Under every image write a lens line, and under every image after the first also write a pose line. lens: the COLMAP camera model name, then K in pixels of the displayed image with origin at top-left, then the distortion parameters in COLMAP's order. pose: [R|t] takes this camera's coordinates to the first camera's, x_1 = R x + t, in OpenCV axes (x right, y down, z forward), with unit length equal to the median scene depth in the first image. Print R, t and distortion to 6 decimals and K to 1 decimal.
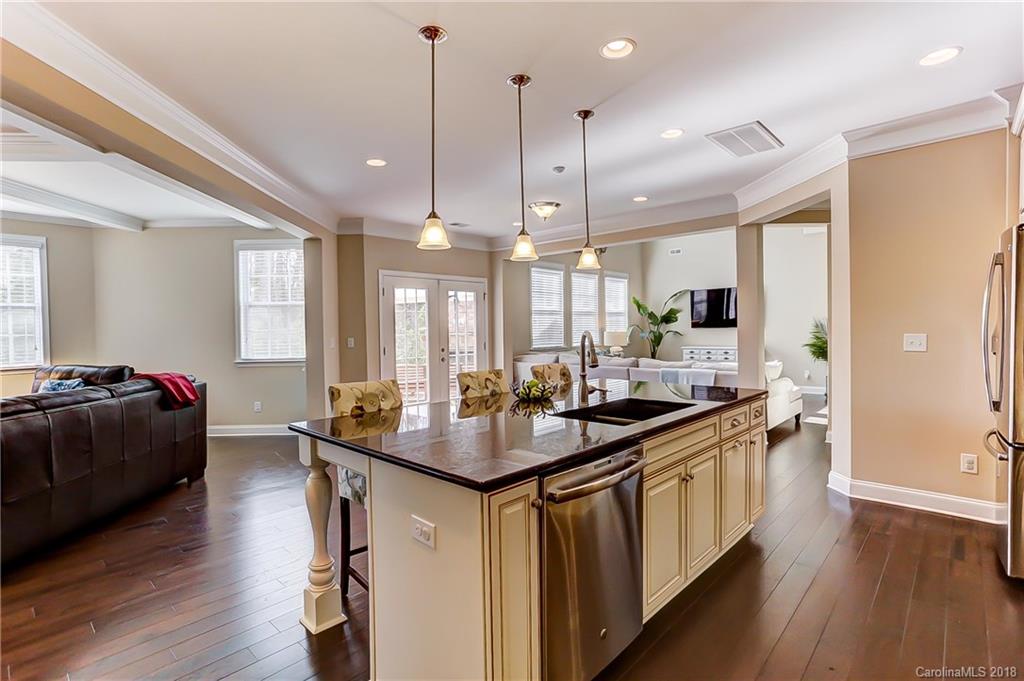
lens RADIAL K [[501.5, 0, 514.4], [0, 501.5, 339.1], [0, 0, 1]] dist [-0.022953, 0.000772]
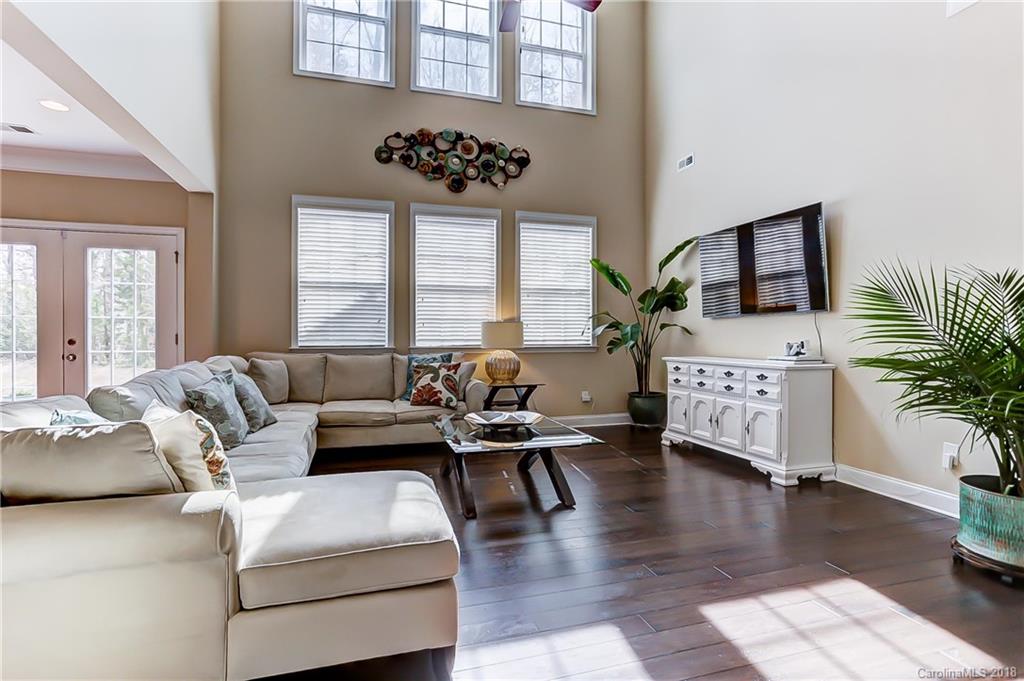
lens RADIAL K [[501.5, 0, 514.4], [0, 501.5, 339.1], [0, 0, 1]] dist [-0.022953, 0.000772]
pose [[0.855455, 0.016714, -0.517607, 0.446125], [-0.024587, 0.999663, -0.008355, 0.006249], [0.517292, 0.019873, 0.855578, 0.514007]]
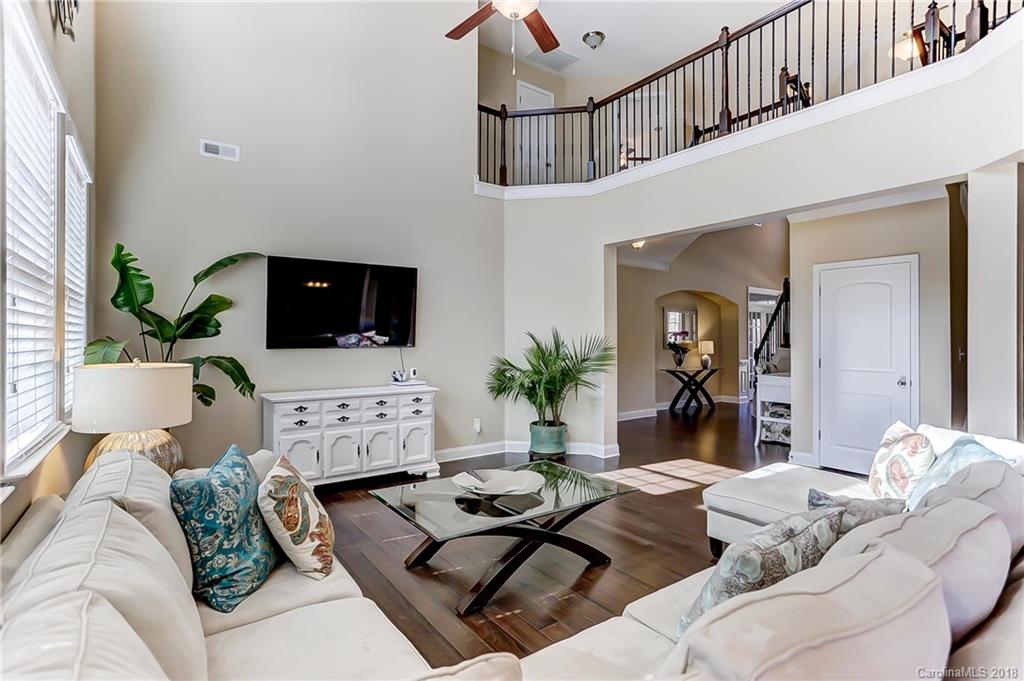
lens RADIAL K [[501.5, 0, 514.4], [0, 501.5, 339.1], [0, 0, 1]] dist [-0.022953, 0.000772]
pose [[0.231258, 0.007758, 0.972862, 0.008673], [0.023765, 0.999625, -0.013620, -0.019585], [-0.972602, 0.026270, 0.230987, 0.713352]]
